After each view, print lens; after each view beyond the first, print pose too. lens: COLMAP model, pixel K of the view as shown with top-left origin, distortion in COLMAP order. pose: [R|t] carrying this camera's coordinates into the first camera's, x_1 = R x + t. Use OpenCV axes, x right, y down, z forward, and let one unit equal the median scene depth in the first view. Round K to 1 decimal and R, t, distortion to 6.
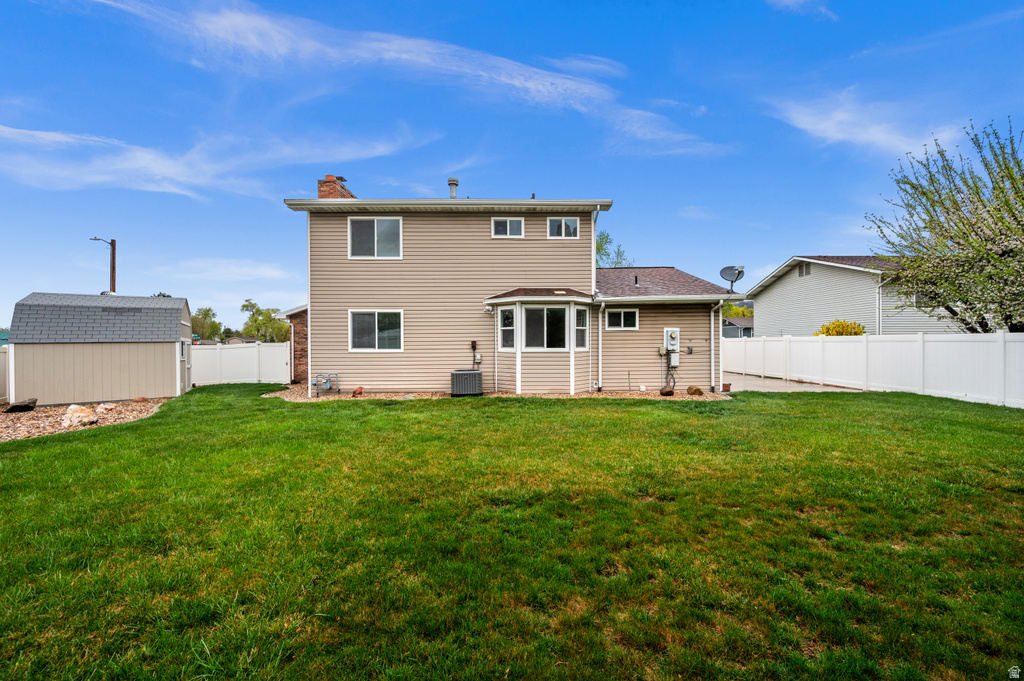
lens RADIAL K [[409.2, 0, 512.0], [0, 409.2, 340.5], [0, 0, 1]] dist [-0.001707, -0.000109]
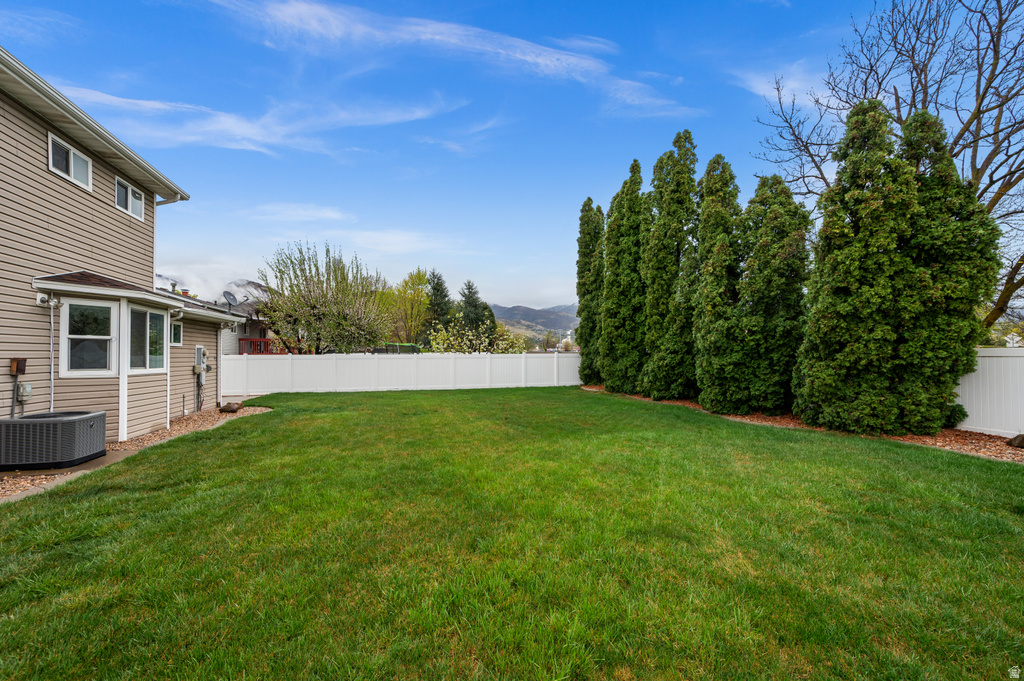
lens RADIAL K [[411.6, 0, 503.1], [0, 411.6, 350.8], [0, 0, 1]] dist [-0.000101, -0.000048]
pose [[-0.230914, 0.019521, 0.972778, -0.715916], [0.003607, 0.999809, -0.019207, 0.003455], [-0.972967, -0.000926, -0.230941, 0.539833]]
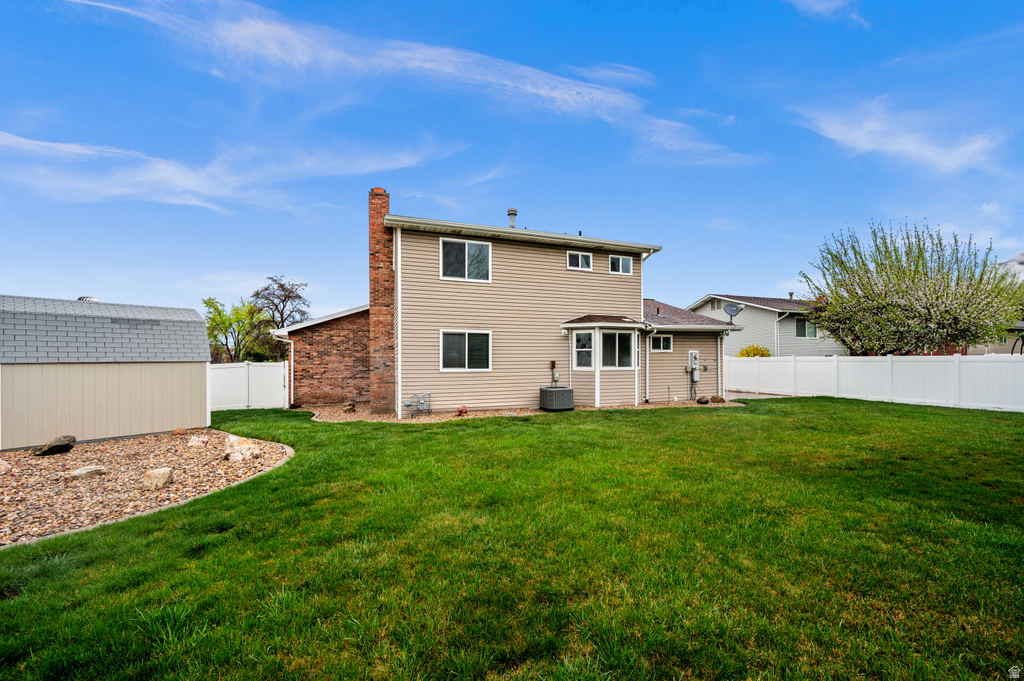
lens RADIAL K [[406.2, 0, 512.5], [0, 406.2, 347.5], [0, 0, 1]] dist [-0.000976, -0.000153]
pose [[0.944075, 0.011610, 0.329527, -0.554993], [-0.002181, 0.999578, -0.028970, -0.002935], [-0.329724, 0.026631, 0.943702, 0.003774]]
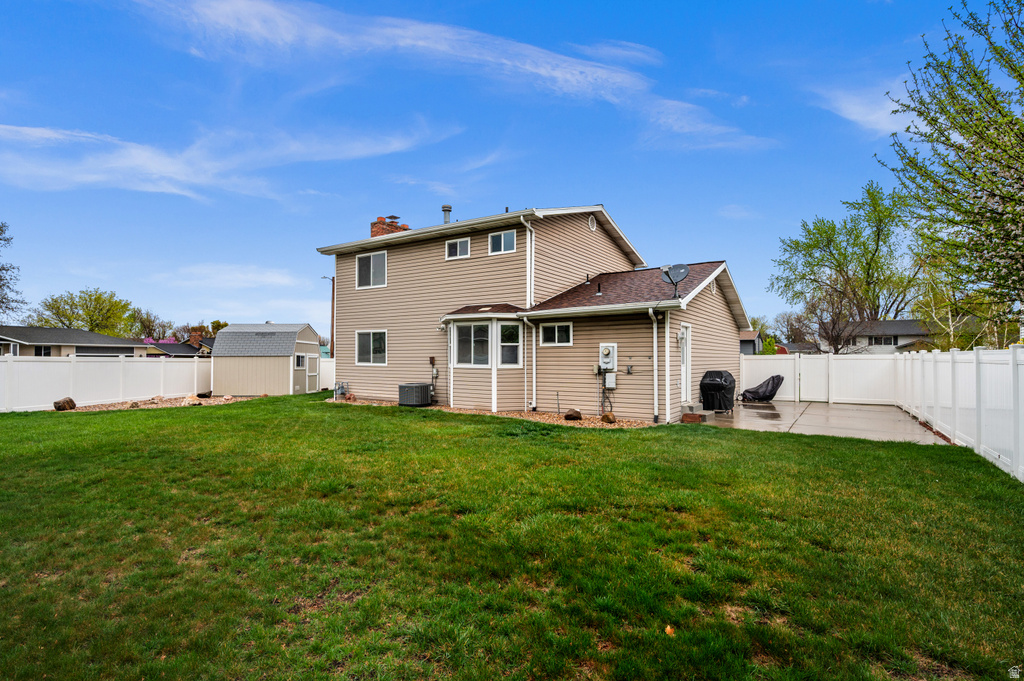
lens RADIAL K [[491.7, 0, 512.0], [0, 491.7, 340.5], [0, 0, 1]] dist [-0.000132, -0.000075]
pose [[0.831147, -0.011702, -0.555930, 0.803867], [-0.003071, 0.999667, -0.025633, -0.009370], [0.556045, 0.023013, 0.830834, 0.035620]]
